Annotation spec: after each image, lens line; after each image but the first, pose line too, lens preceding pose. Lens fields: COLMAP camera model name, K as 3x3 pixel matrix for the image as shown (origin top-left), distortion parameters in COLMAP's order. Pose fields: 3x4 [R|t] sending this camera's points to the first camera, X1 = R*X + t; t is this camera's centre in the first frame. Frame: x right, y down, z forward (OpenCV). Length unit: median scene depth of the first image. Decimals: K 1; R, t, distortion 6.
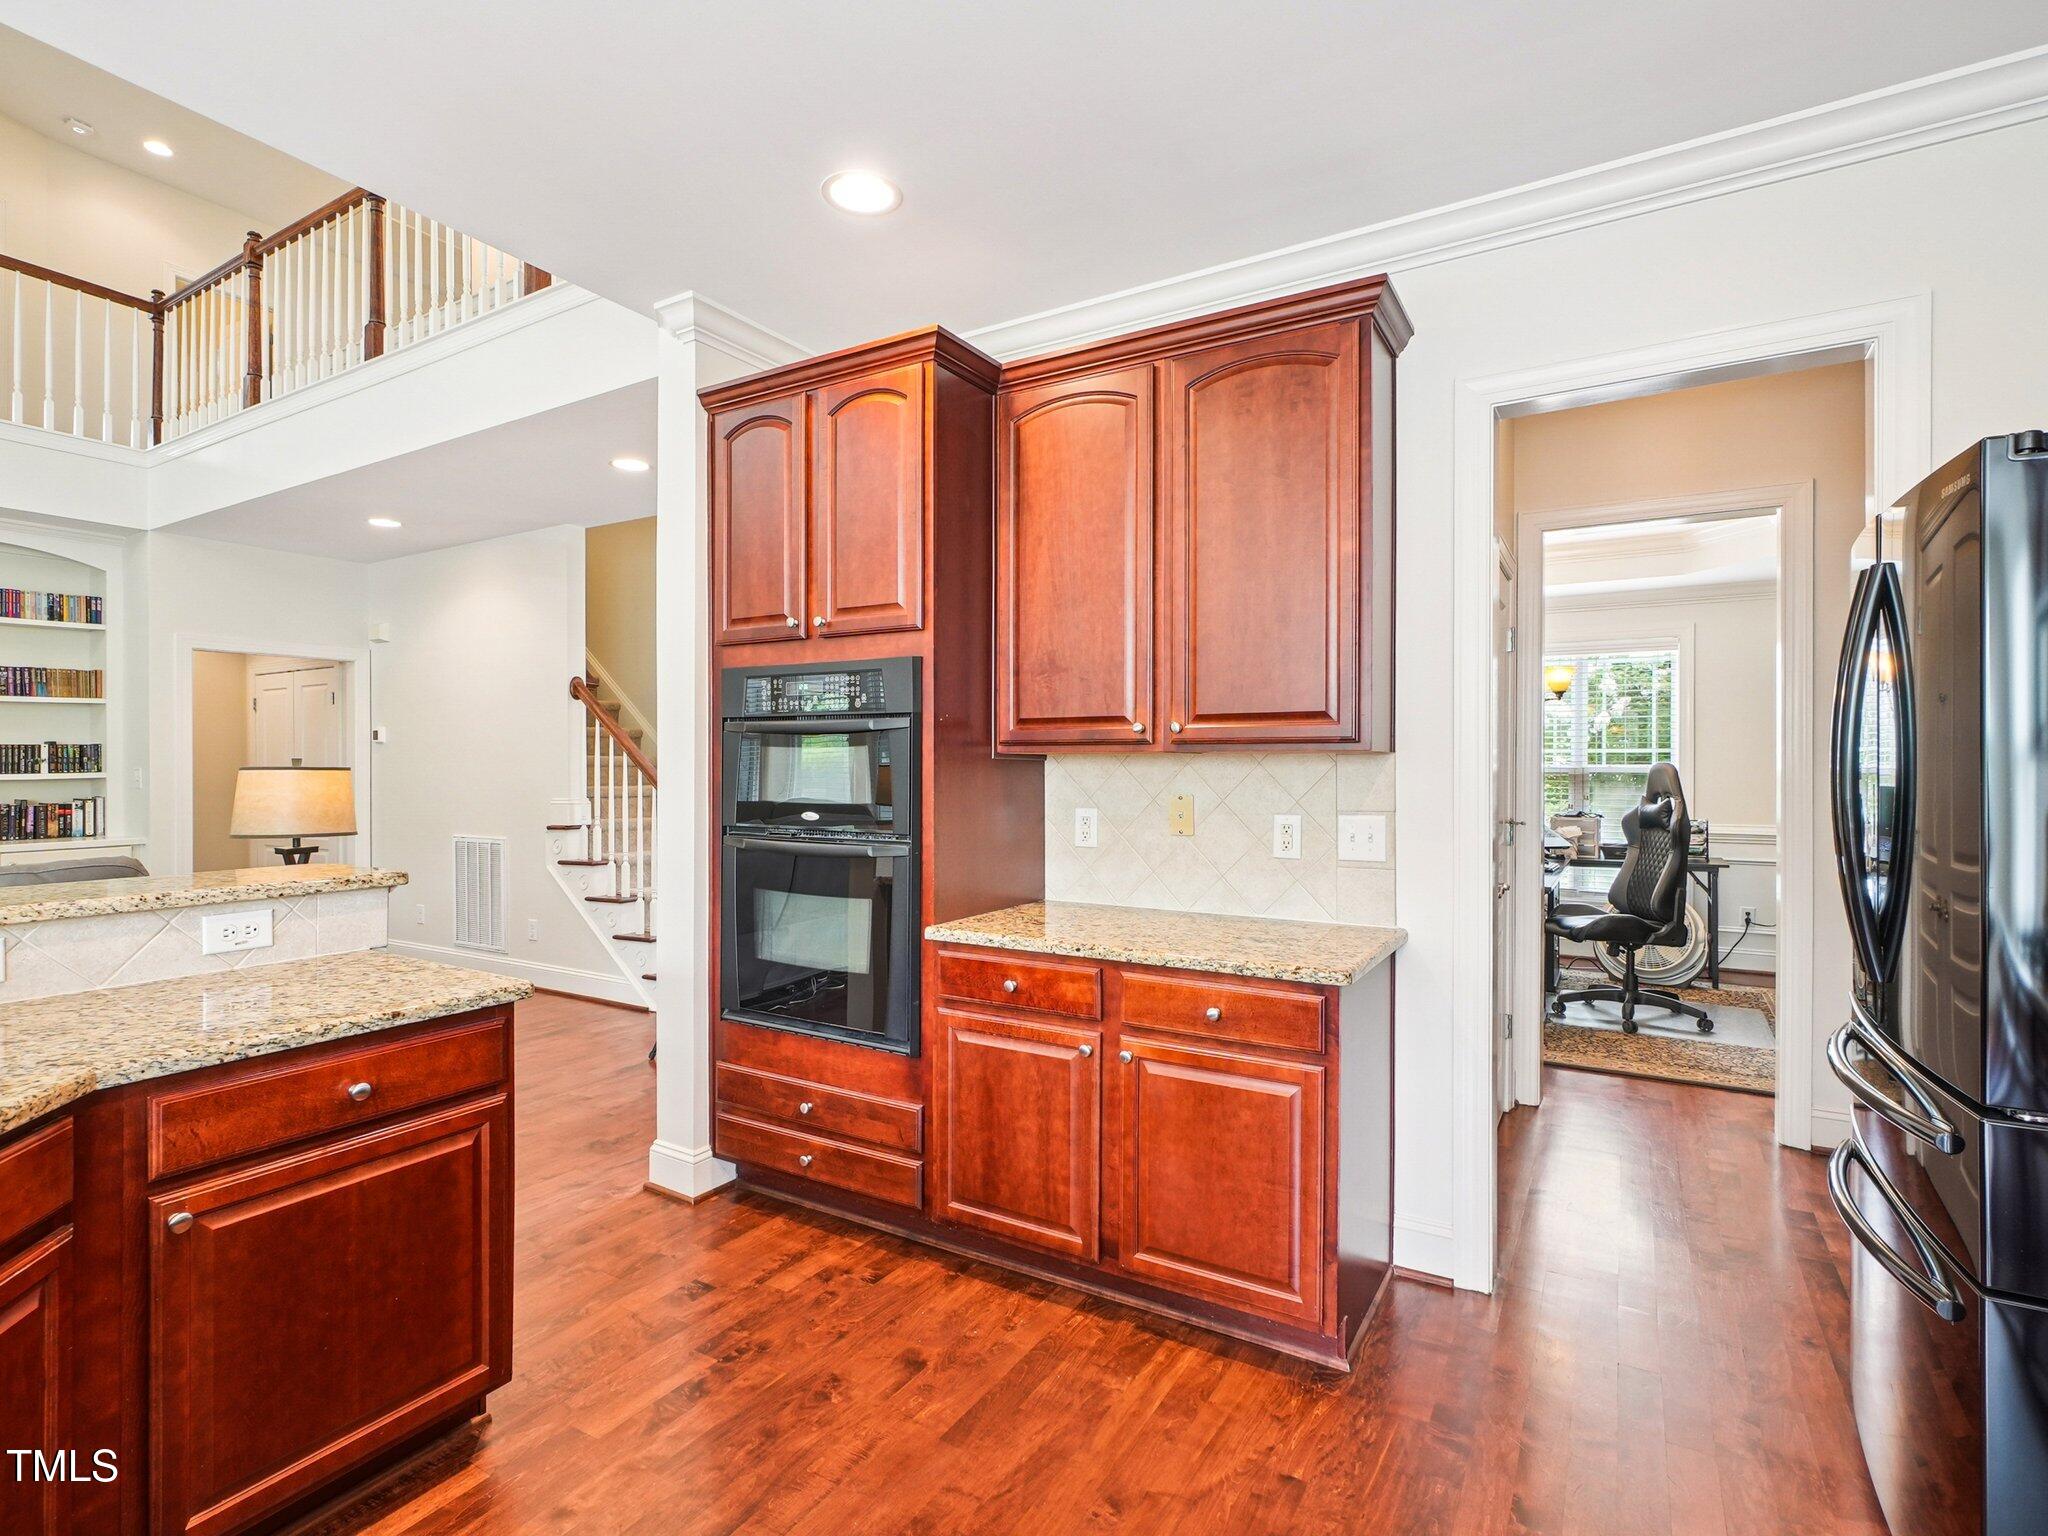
lens RADIAL K [[1012.1, 0, 1036.4], [0, 1012.1, 761.9], [0, 0, 1]] dist [-0.011228, 0.005999]
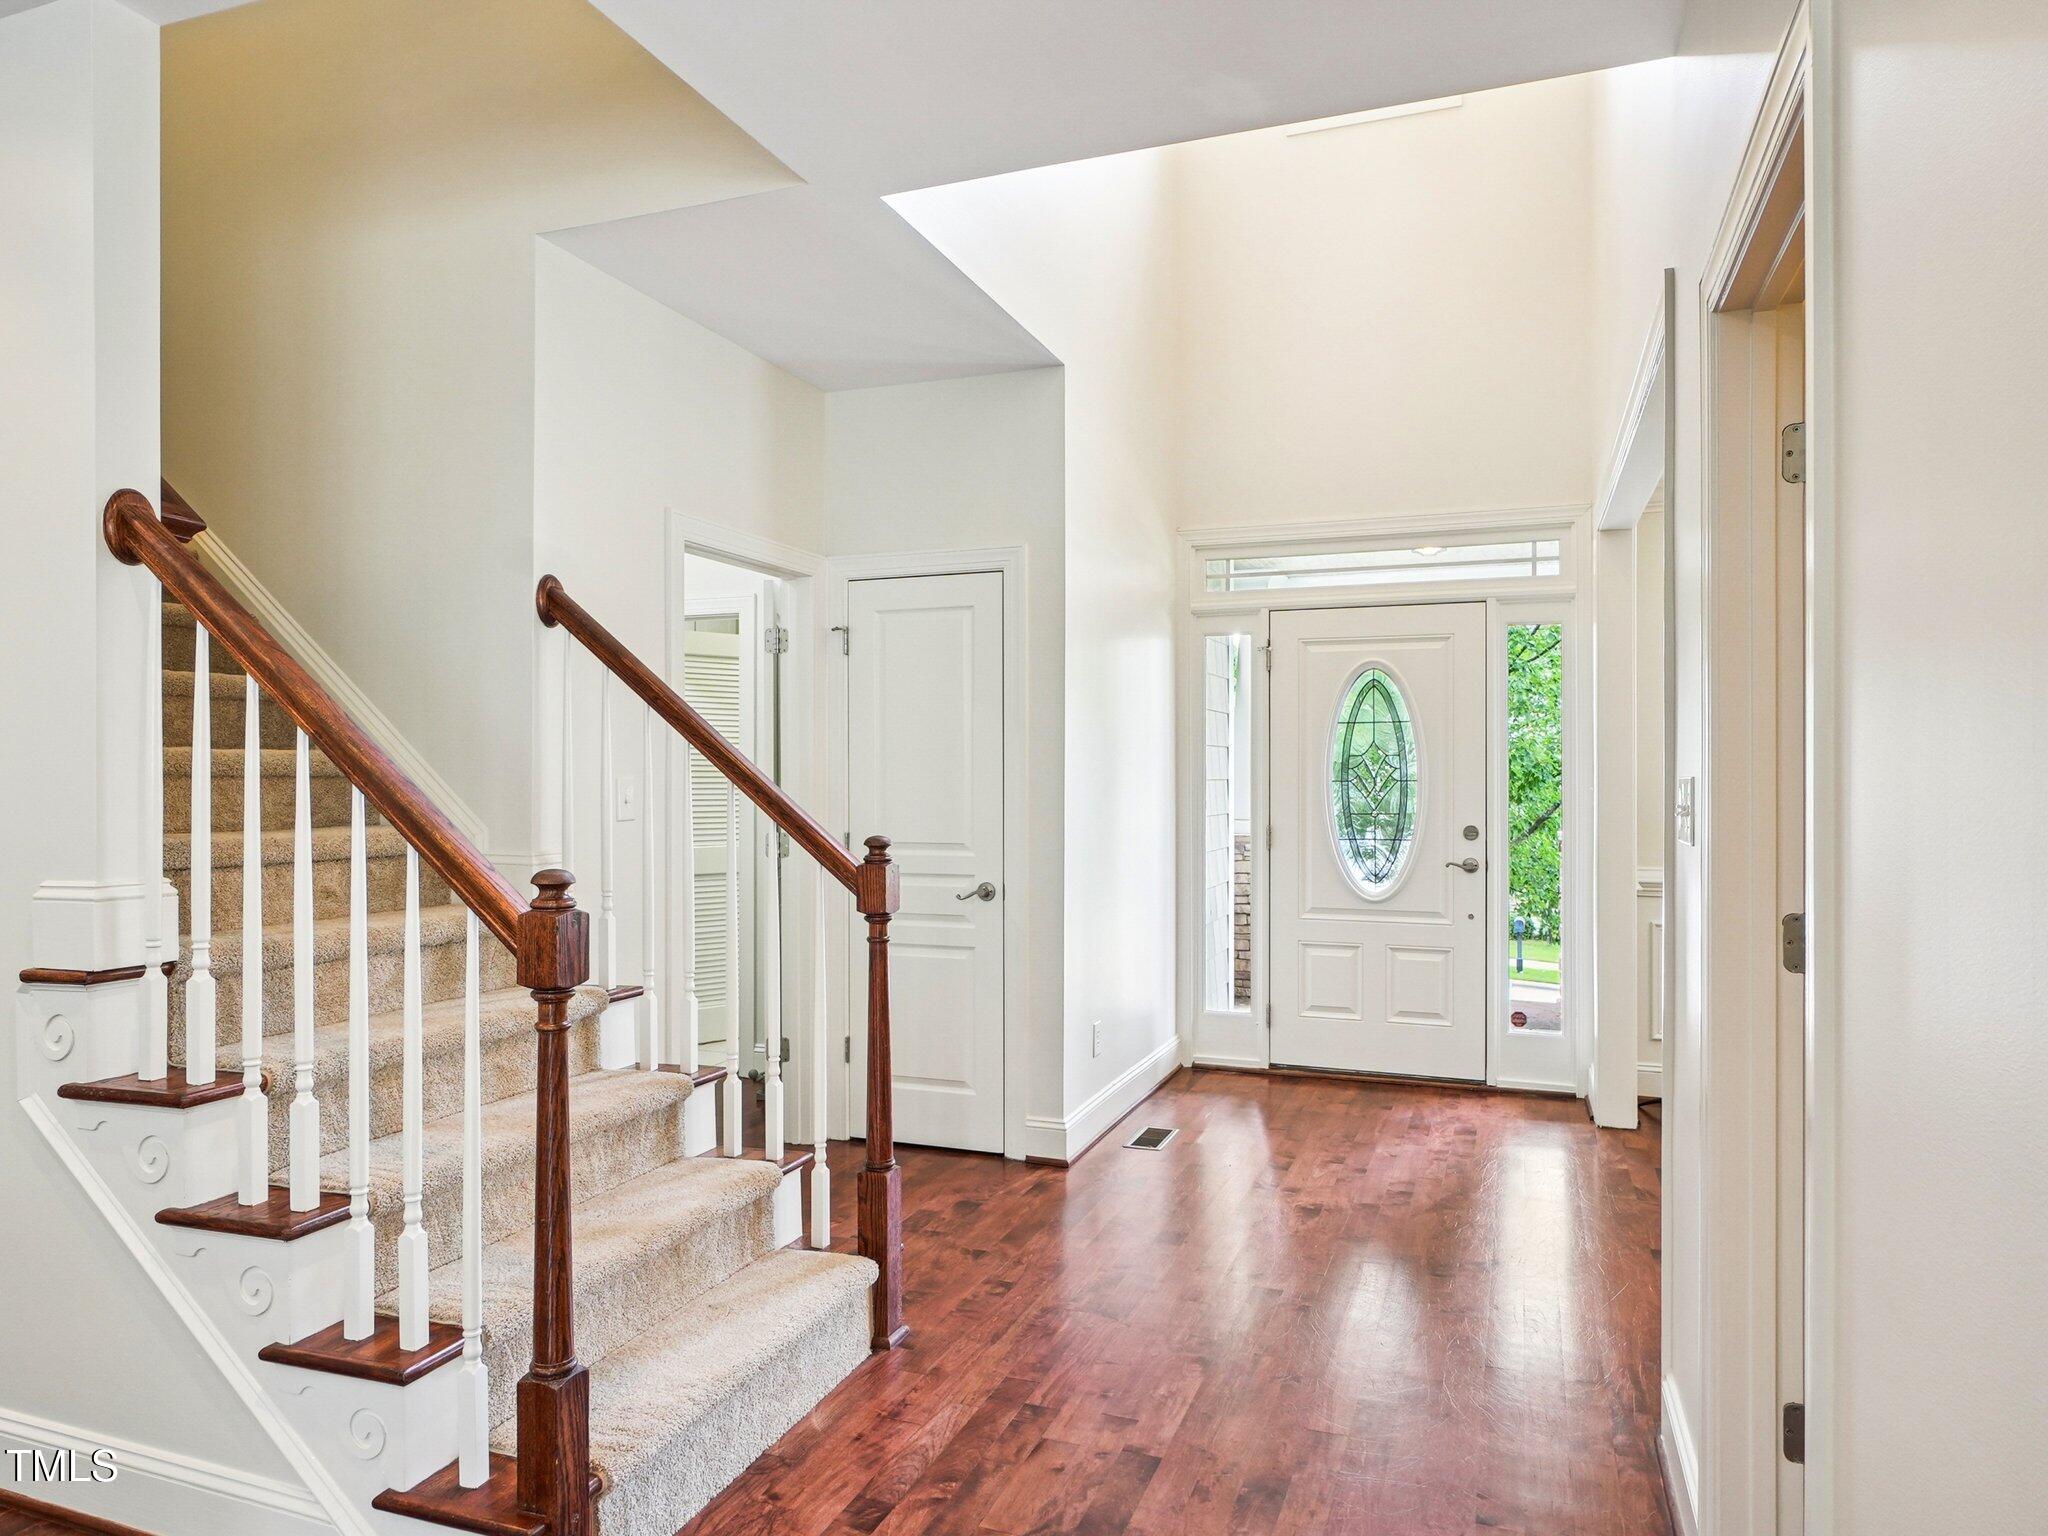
lens RADIAL K [[1294.8, 0, 1033.3], [0, 1294.8, 782.7], [0, 0, 1]] dist [-0.002942, -0.001902]
pose [[0.985644, 0.000000, 0.168836, -0.252712], [-0.001090, 0.999979, 0.006359, 0.005454], [-0.168832, -0.006451, 0.985624, 0.571871]]
